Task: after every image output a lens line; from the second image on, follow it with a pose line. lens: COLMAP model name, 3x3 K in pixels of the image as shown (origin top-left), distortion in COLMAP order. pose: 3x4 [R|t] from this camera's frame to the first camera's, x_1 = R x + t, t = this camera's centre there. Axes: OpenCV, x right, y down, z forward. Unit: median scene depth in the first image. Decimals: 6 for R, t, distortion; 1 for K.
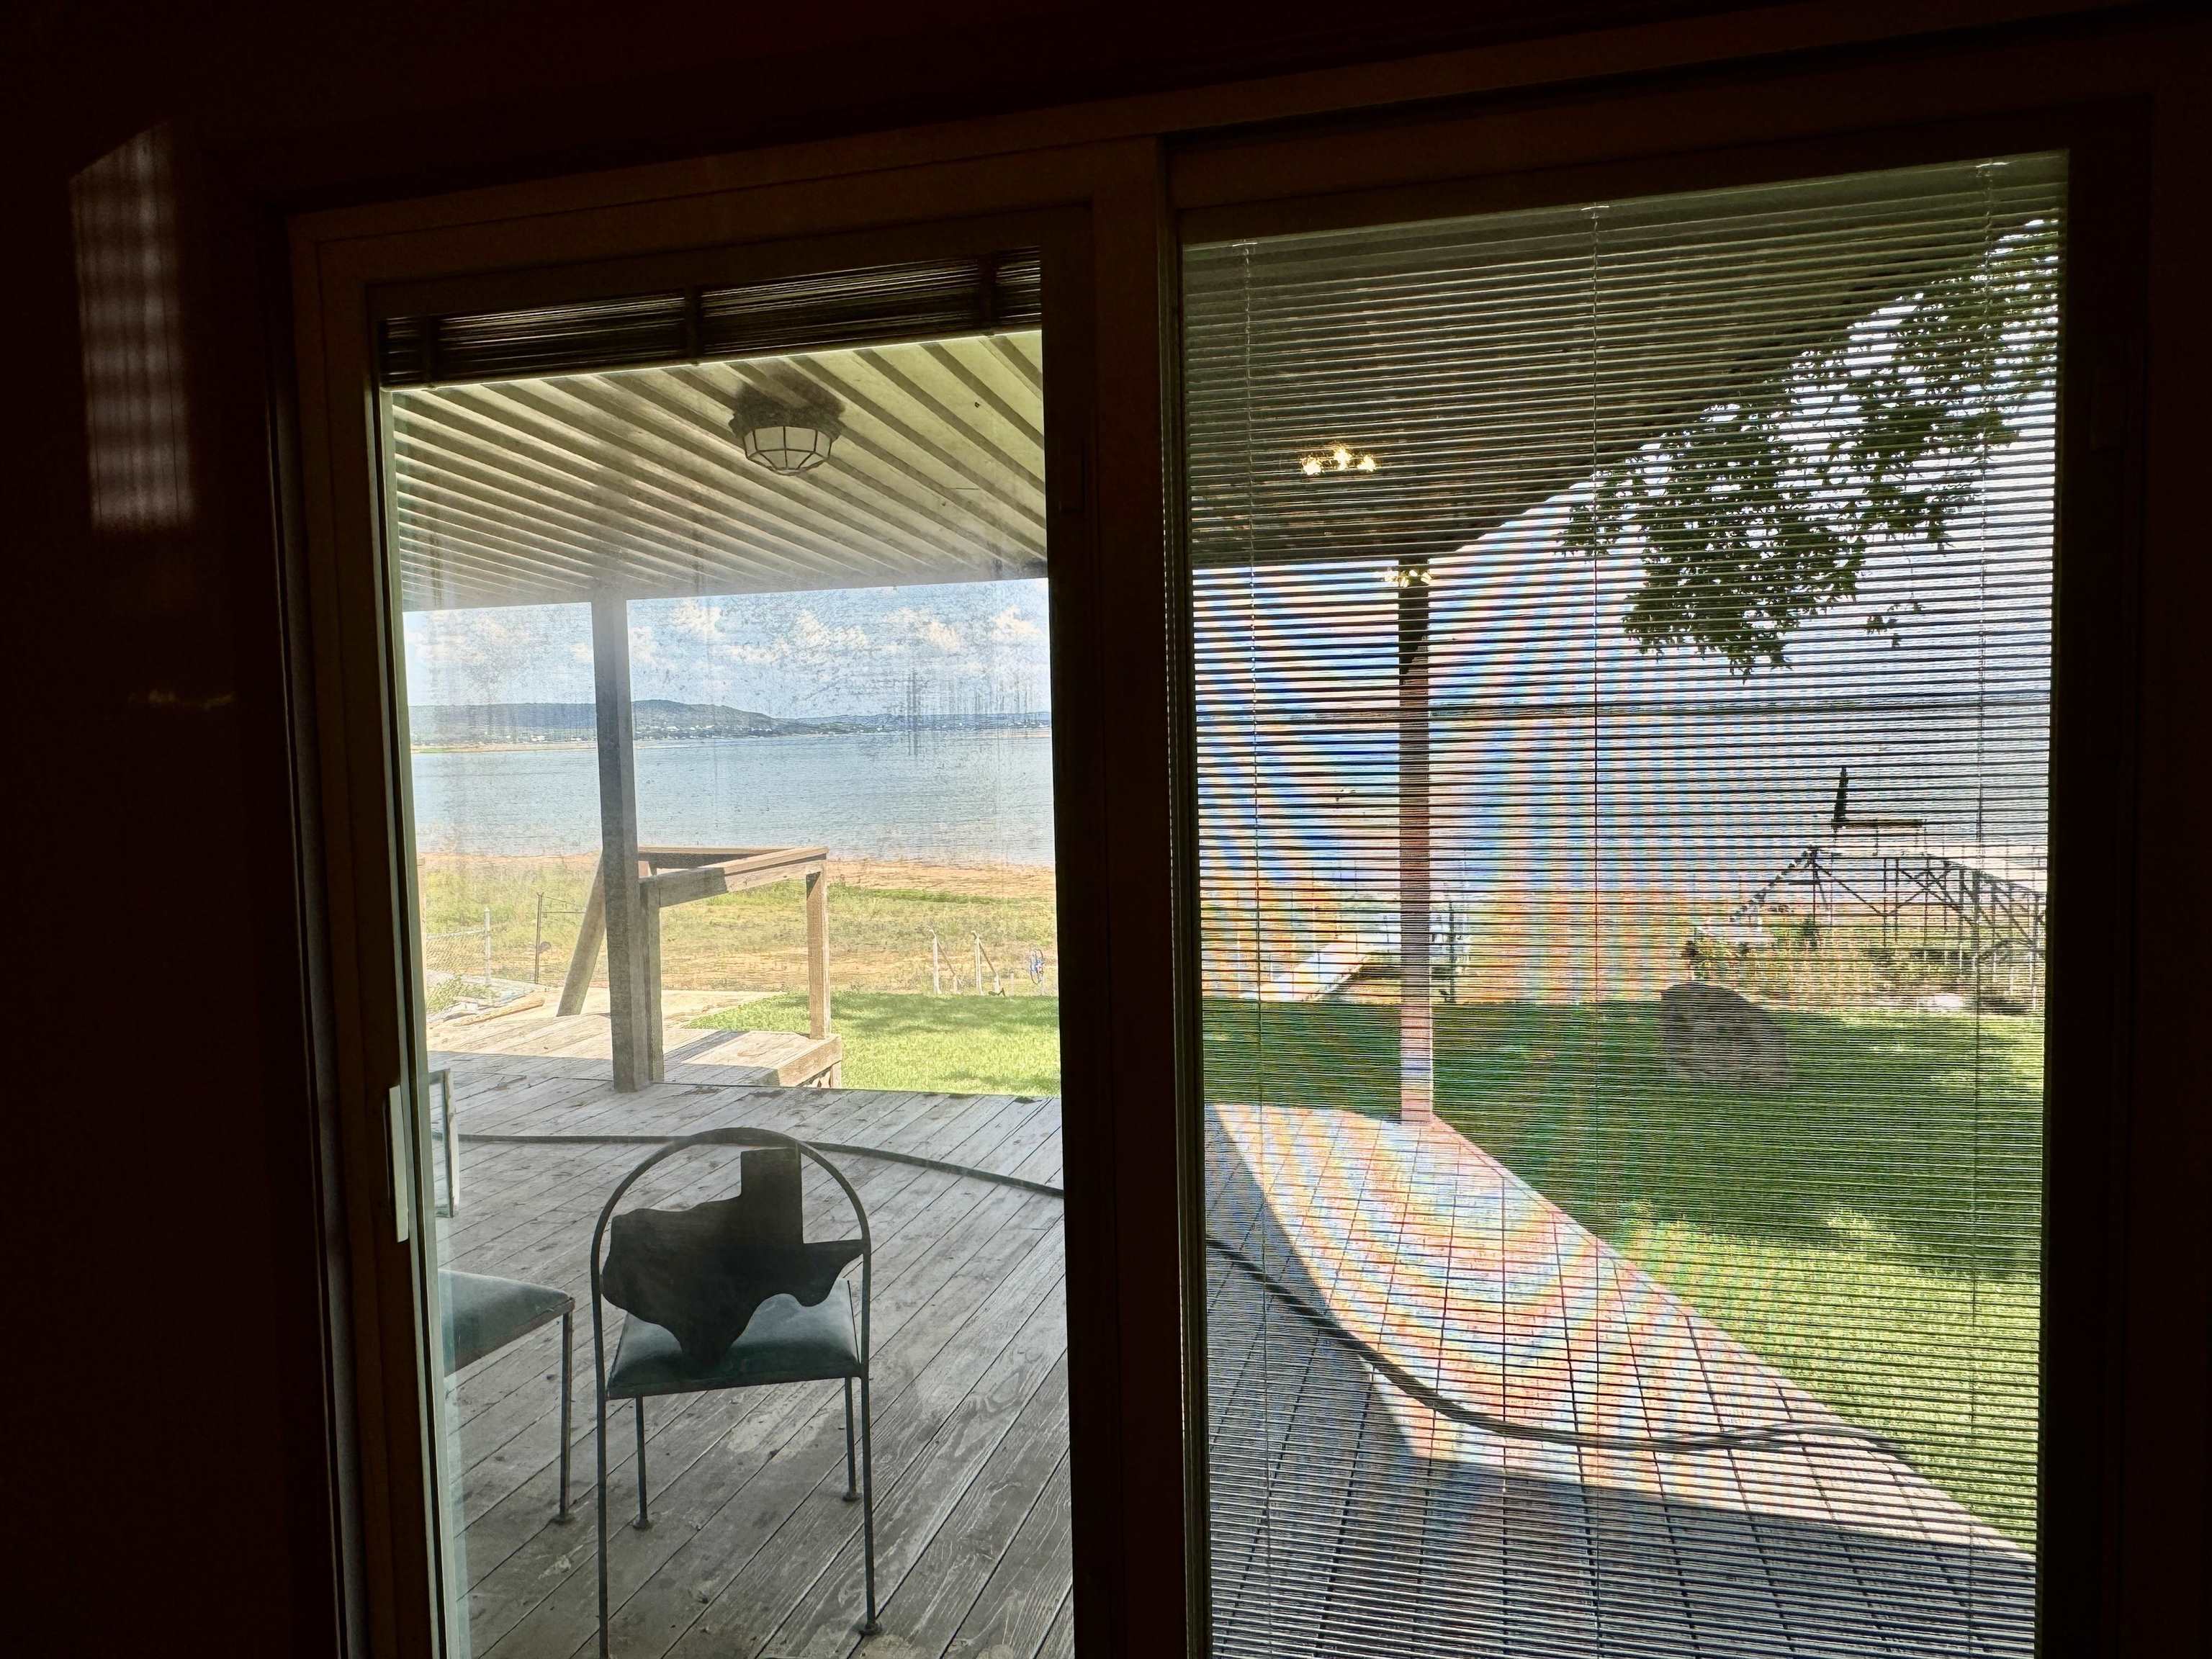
lens RADIAL K [[1513.3, 0, 1086.8], [0, 1513.3, 834.0], [0, 0, 1]] dist [-0.003580, -0.003112]
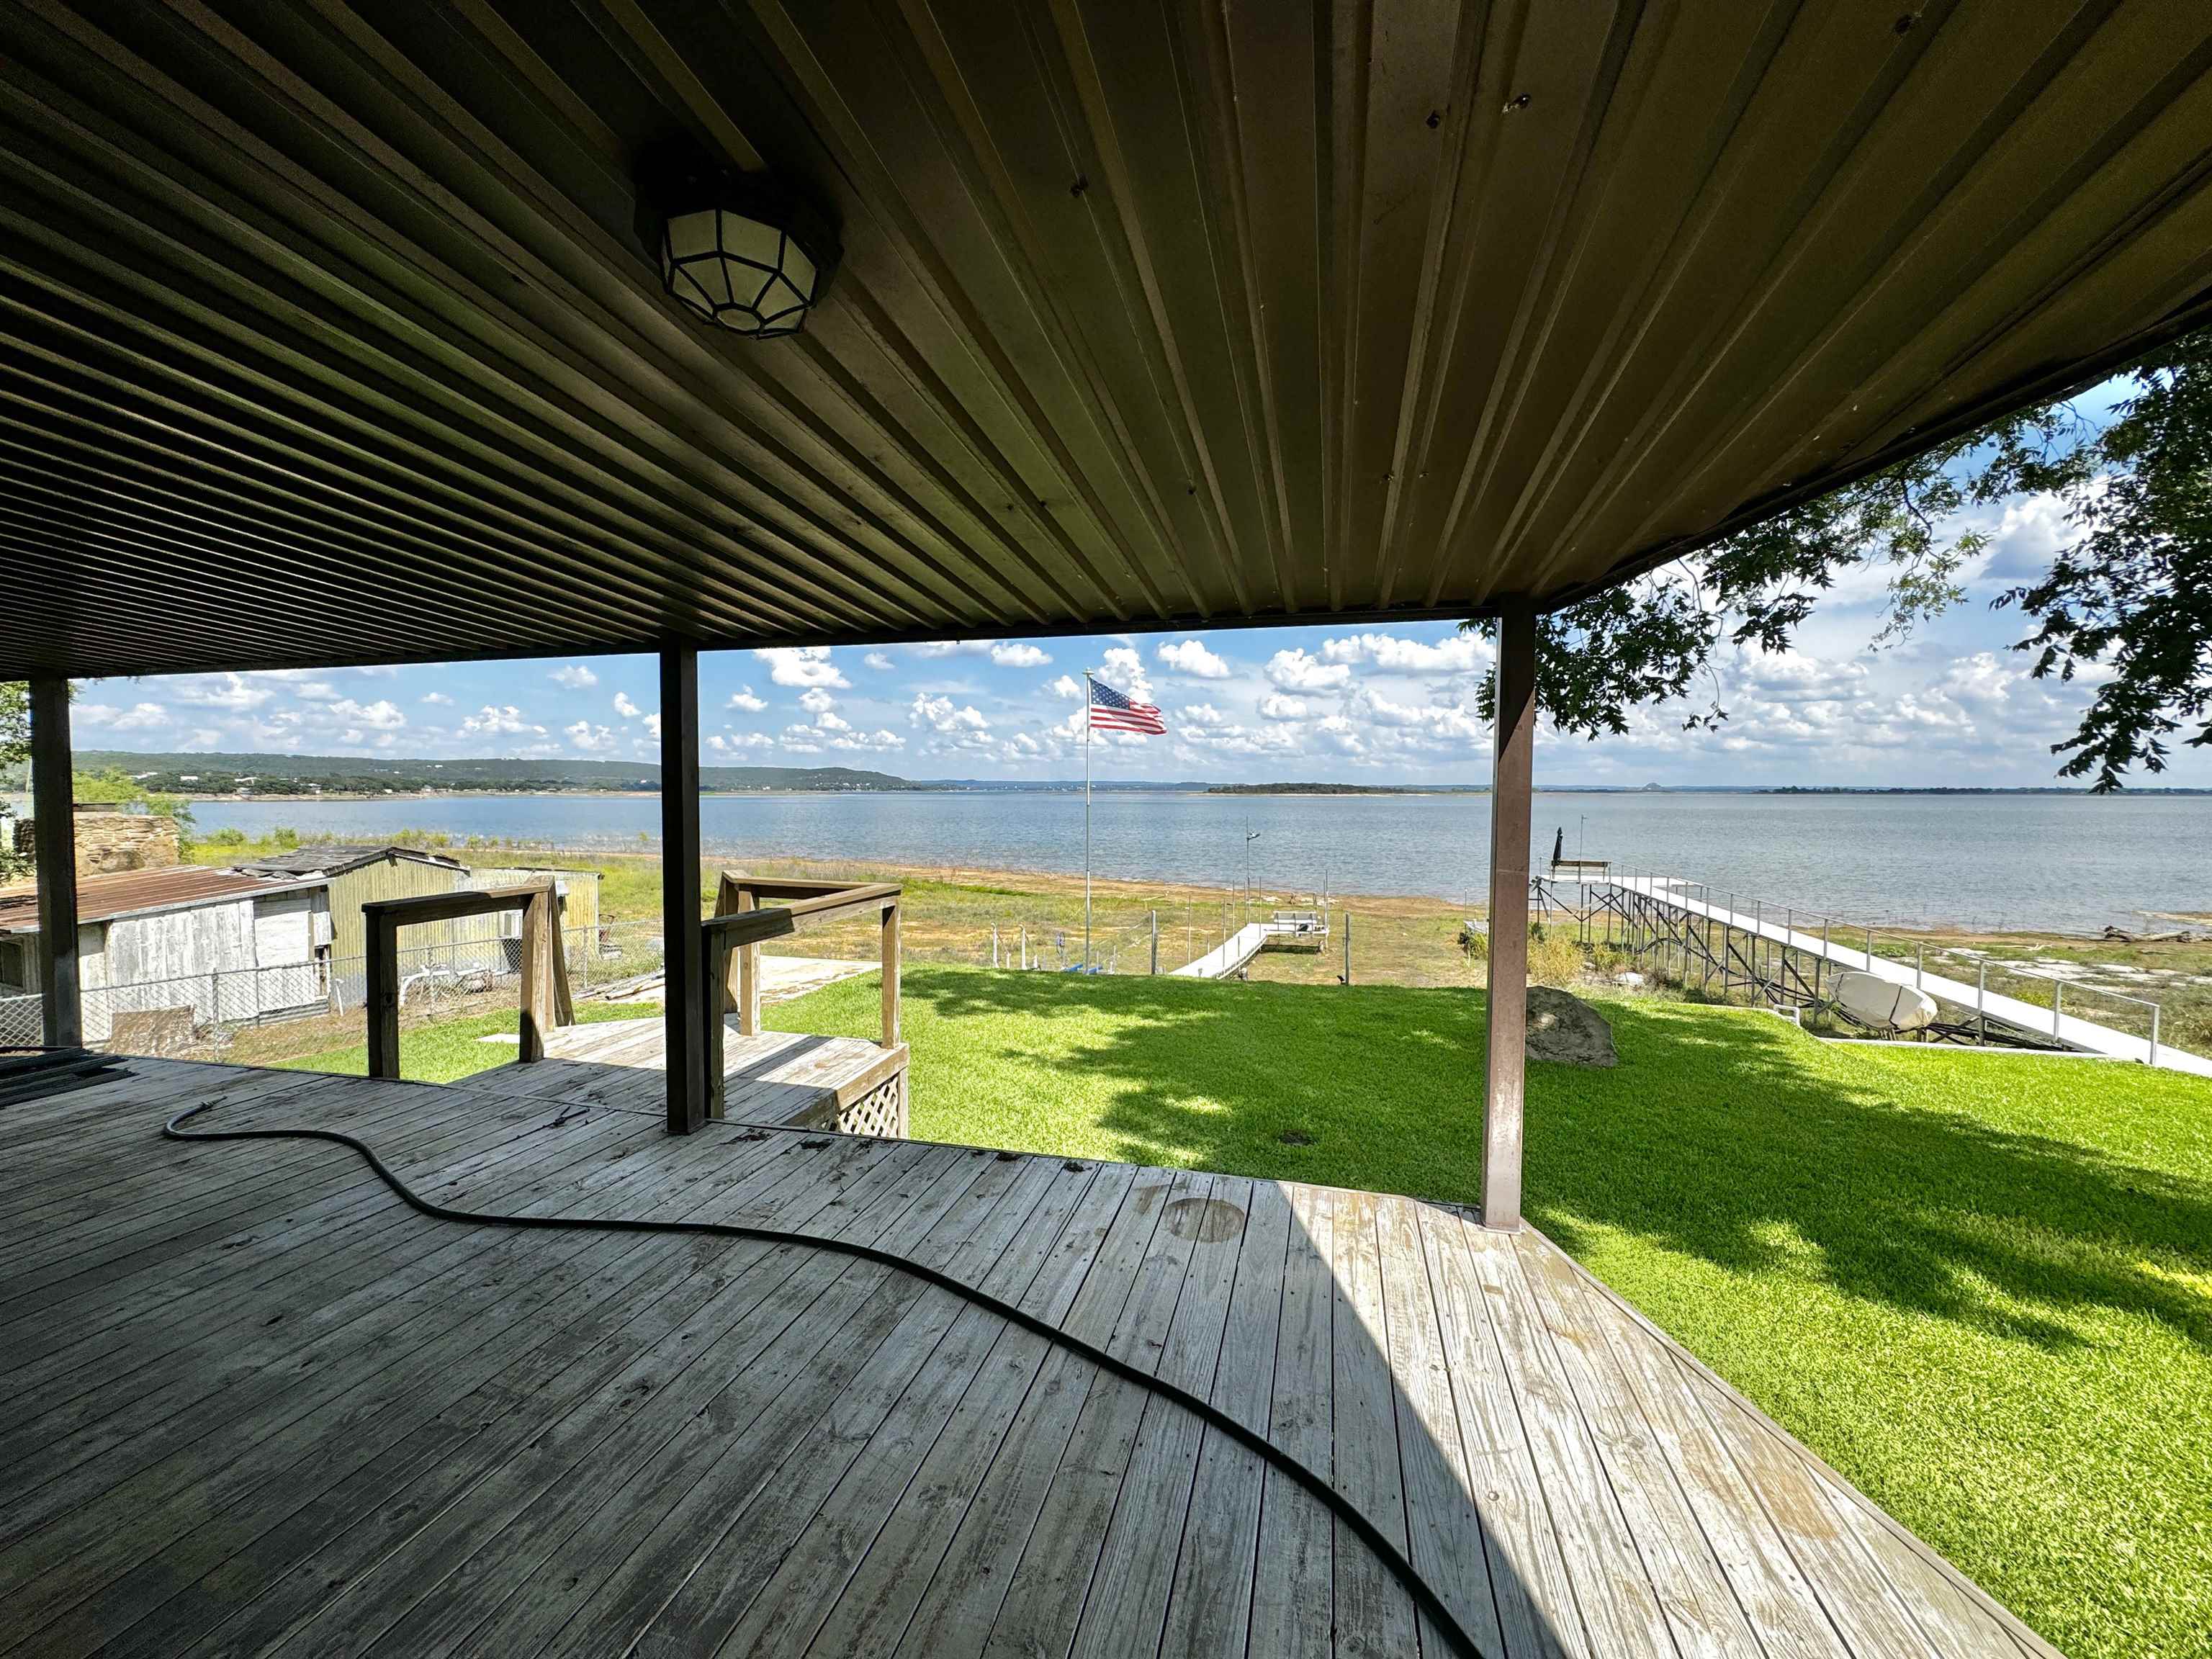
lens RADIAL K [[881.0, 0, 1103.8], [0, 881.0, 826.9], [0, 0, 1]] dist [0.001197, 0.000553]
pose [[0.999469, 0.027233, 0.017867, -0.029228], [-0.026683, 0.999183, -0.030365, -0.020186], [-0.018679, 0.029873, 0.999379, 0.323693]]
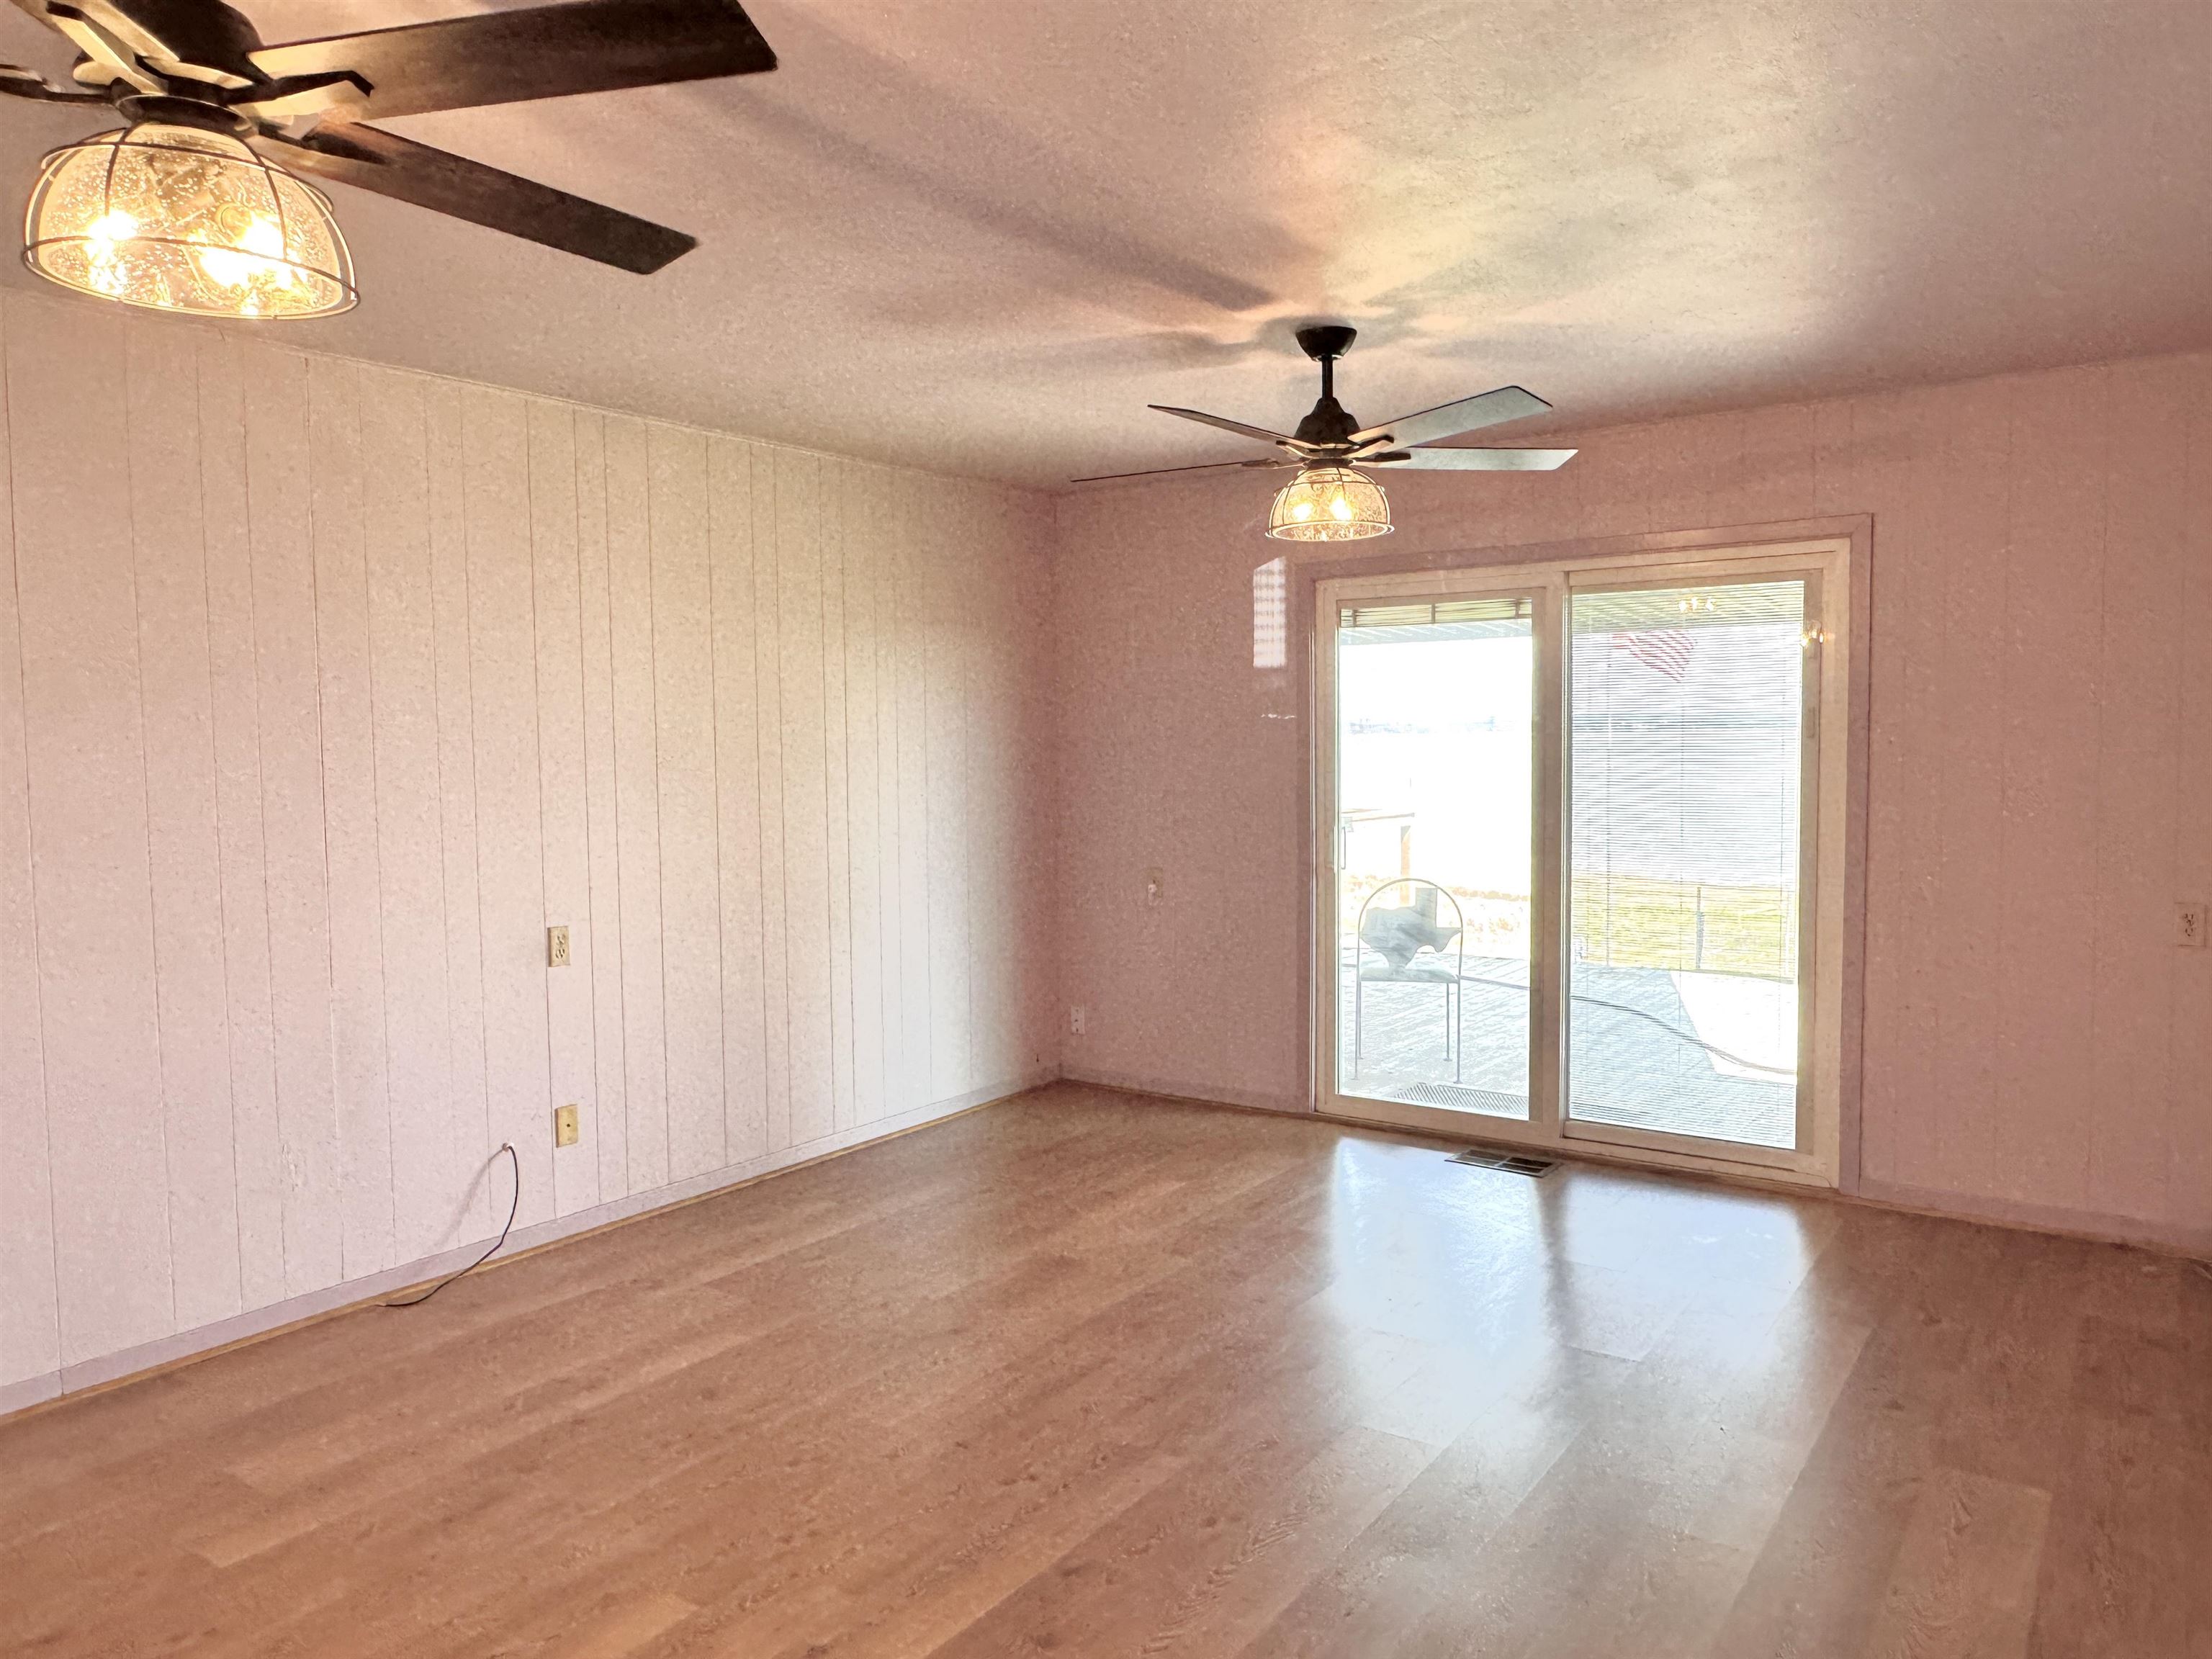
lens RADIAL K [[1513.3, 0, 1086.8], [0, 1513.3, 834.0], [0, 0, 1]] dist [-0.003580, -0.003112]
pose [[0.935785, 0.035832, -0.350747, 0.047360], [-0.035815, 0.999337, 0.006539, 0.036550], [0.350749, 0.006443, 0.936447, -0.501060]]
